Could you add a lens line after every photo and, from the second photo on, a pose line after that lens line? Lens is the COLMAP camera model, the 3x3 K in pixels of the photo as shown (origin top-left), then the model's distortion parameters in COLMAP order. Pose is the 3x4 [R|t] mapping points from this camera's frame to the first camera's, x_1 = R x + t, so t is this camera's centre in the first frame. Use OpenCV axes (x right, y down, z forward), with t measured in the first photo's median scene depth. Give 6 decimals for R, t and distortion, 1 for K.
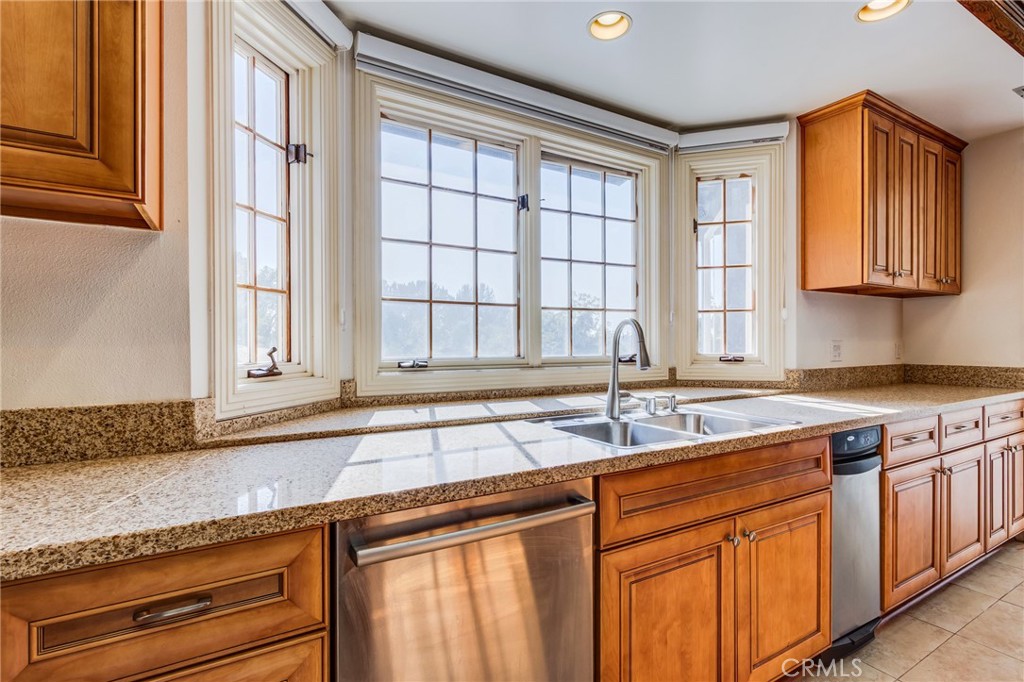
lens RADIAL K [[471.6, 0, 509.9], [0, 471.6, 348.1], [0, 0, 1]] dist [0.007423, -0.000747]
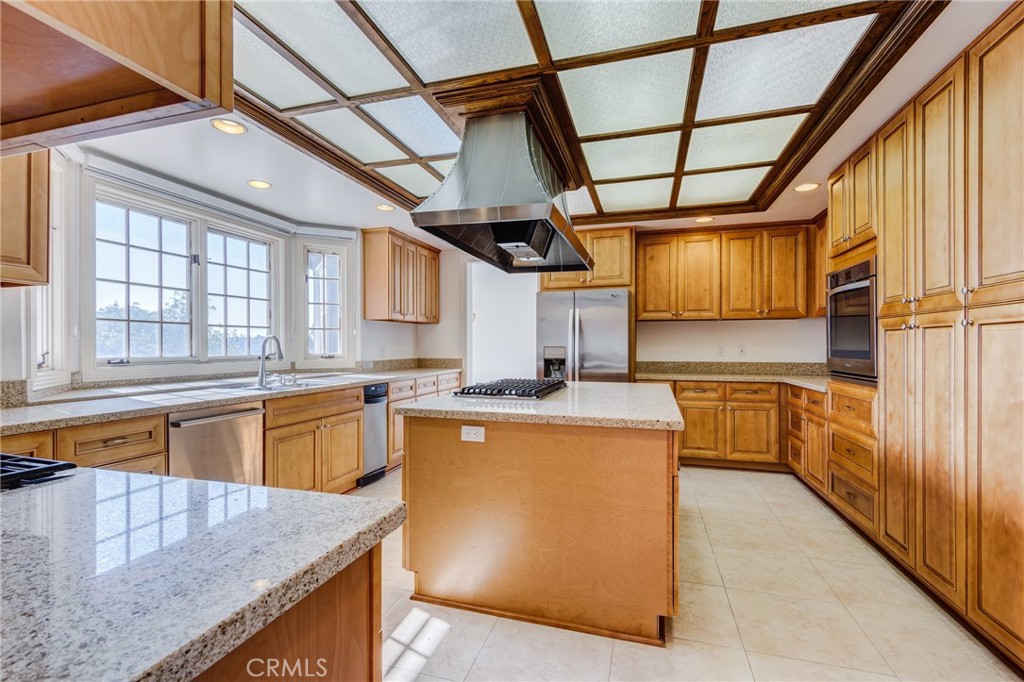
lens RADIAL K [[471.6, 0, 512.8], [0, 471.6, 345.5], [0, 0, 1]] dist [0.007423, -0.000747]
pose [[0.714027, 0.002537, 0.700114, -0.325202], [0.005166, 0.999947, -0.008892, 0.001867], [-0.700100, 0.009965, 0.713976, -0.887995]]
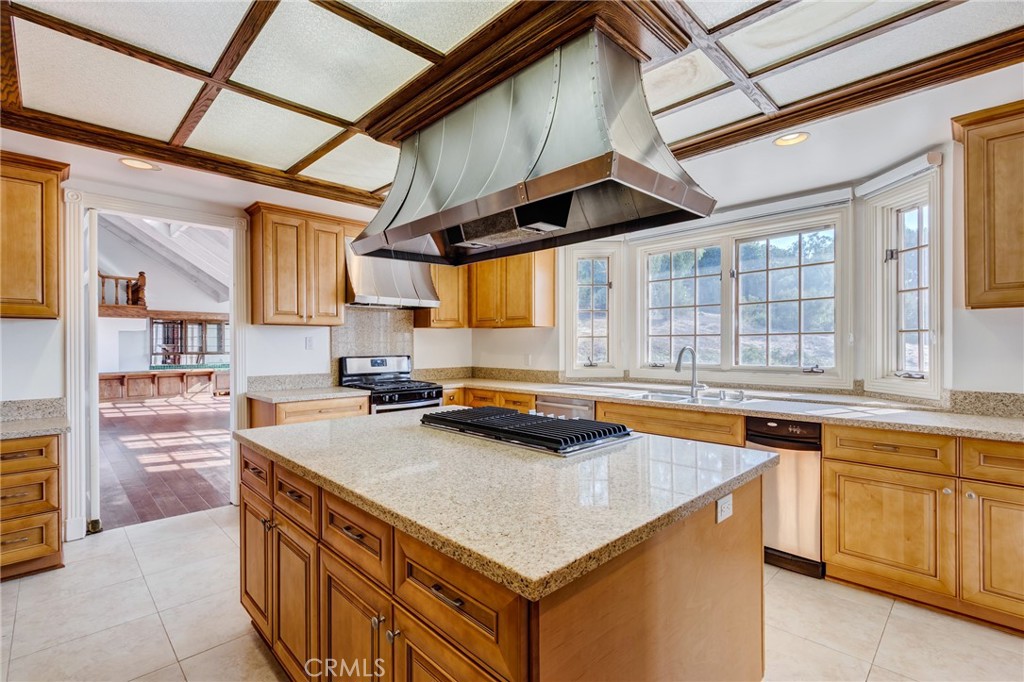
lens RADIAL K [[471.6, 0, 501.8], [0, 471.6, 342.4], [0, 0, 1]] dist [0.007423, -0.000747]
pose [[0.247090, -0.001908, -0.968991, 1.547308], [-0.002843, 0.999992, -0.002694, -0.057905], [0.968988, 0.003420, 0.247083, -0.205240]]
